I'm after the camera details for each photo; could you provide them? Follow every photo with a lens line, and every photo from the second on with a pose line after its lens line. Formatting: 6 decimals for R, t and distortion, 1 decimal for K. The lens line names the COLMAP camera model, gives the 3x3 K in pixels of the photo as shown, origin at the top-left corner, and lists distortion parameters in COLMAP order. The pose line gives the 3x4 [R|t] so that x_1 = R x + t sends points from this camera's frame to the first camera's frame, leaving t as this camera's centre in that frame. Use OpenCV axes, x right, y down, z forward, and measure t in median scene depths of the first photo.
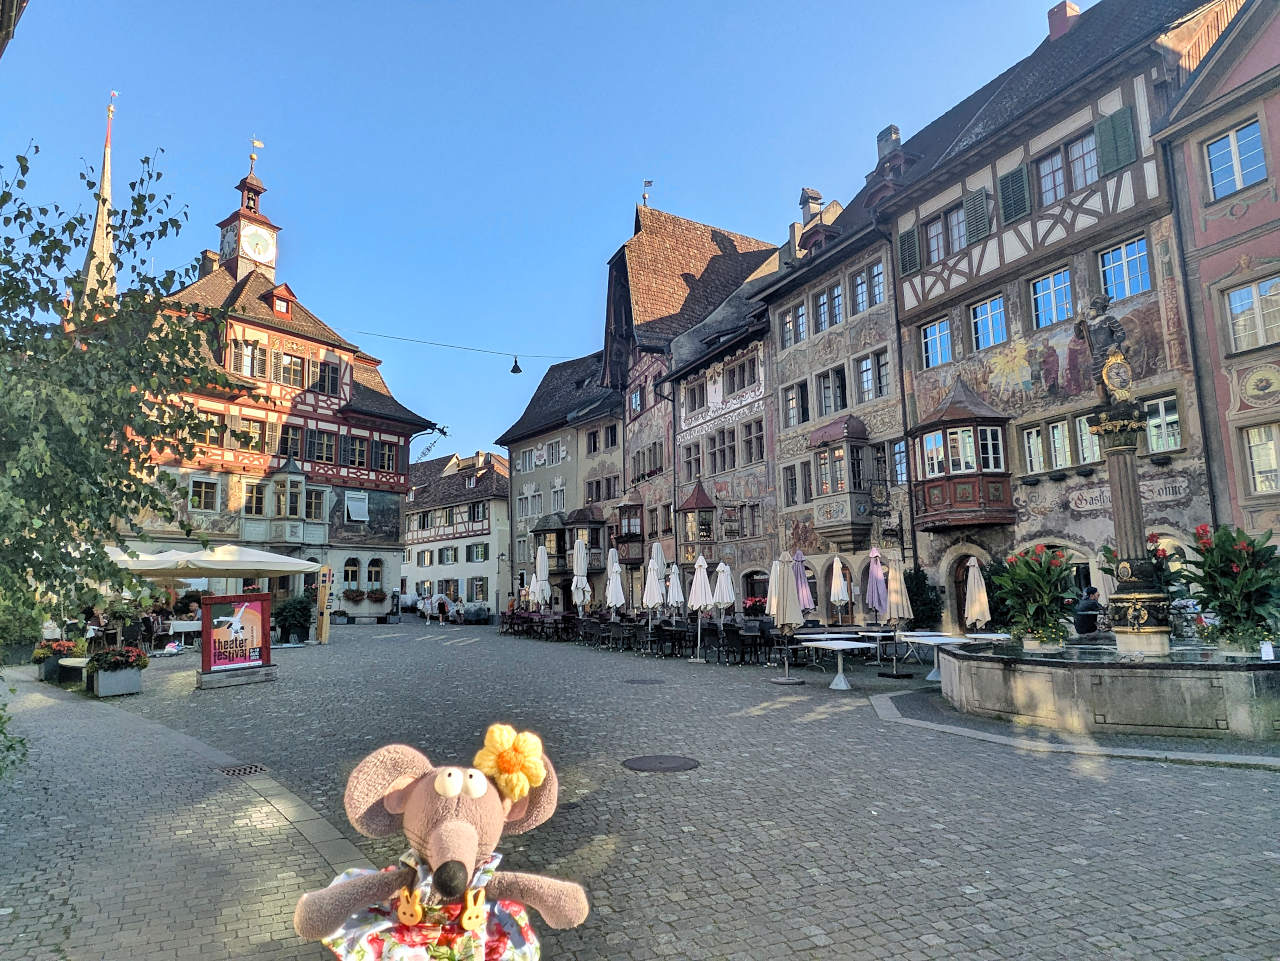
lens RADIAL K [[754.2, 0, 639.1], [0, 754.2, 498.6], [0, 0, 1]] dist [-0.000763, -0.000556]
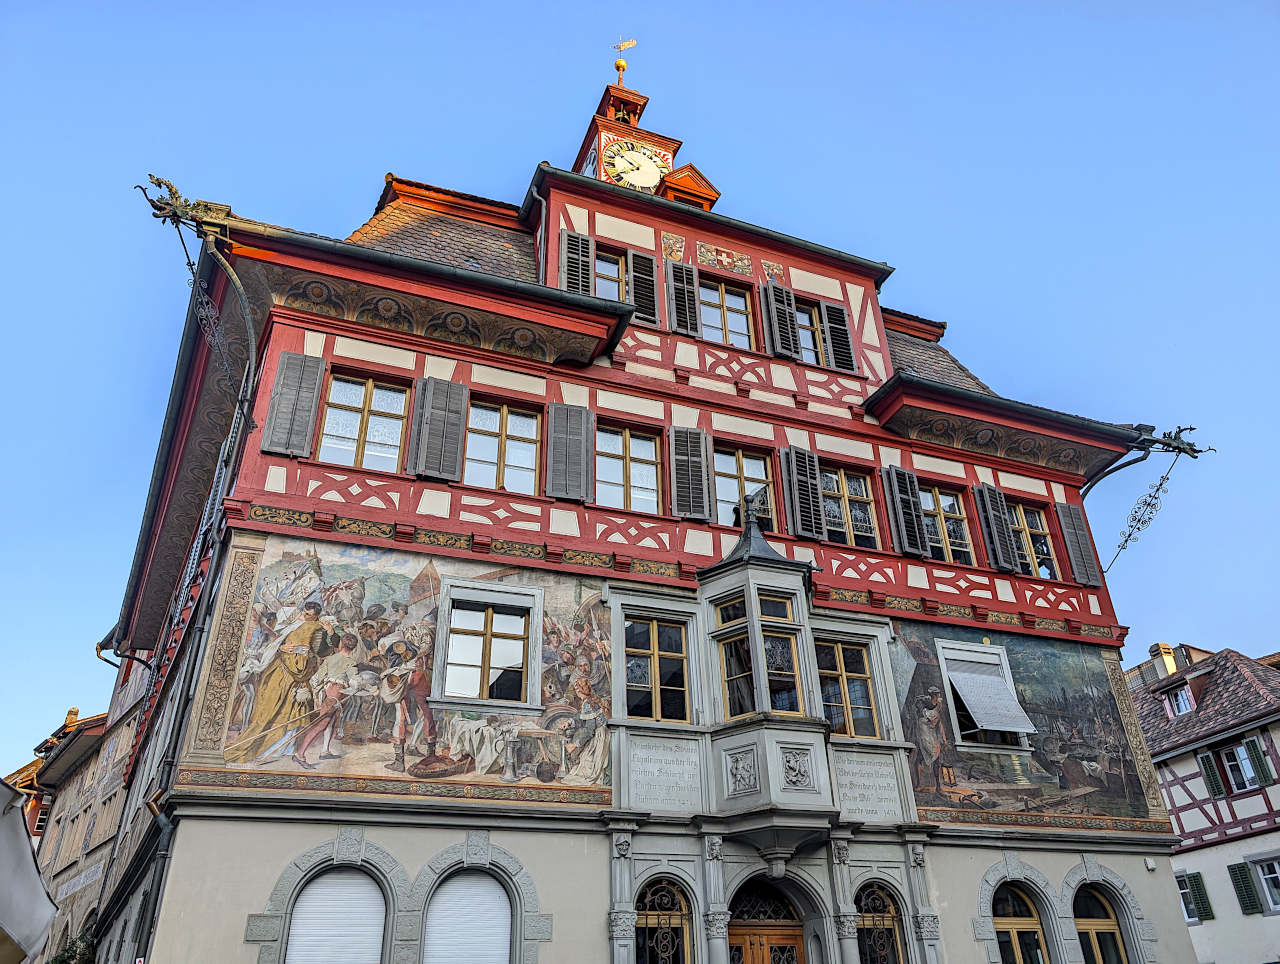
lens RADIAL K [[922.1, 0, 640.0], [0, 922.1, 482.0], [0, 0, 1]] dist [0.013267, -0.003688]
pose [[0.828389, -0.283458, -0.483139, -0.295229], [0.081831, 0.914497, -0.396230, 0.069802], [0.554144, 0.288697, 0.780755, 0.638190]]
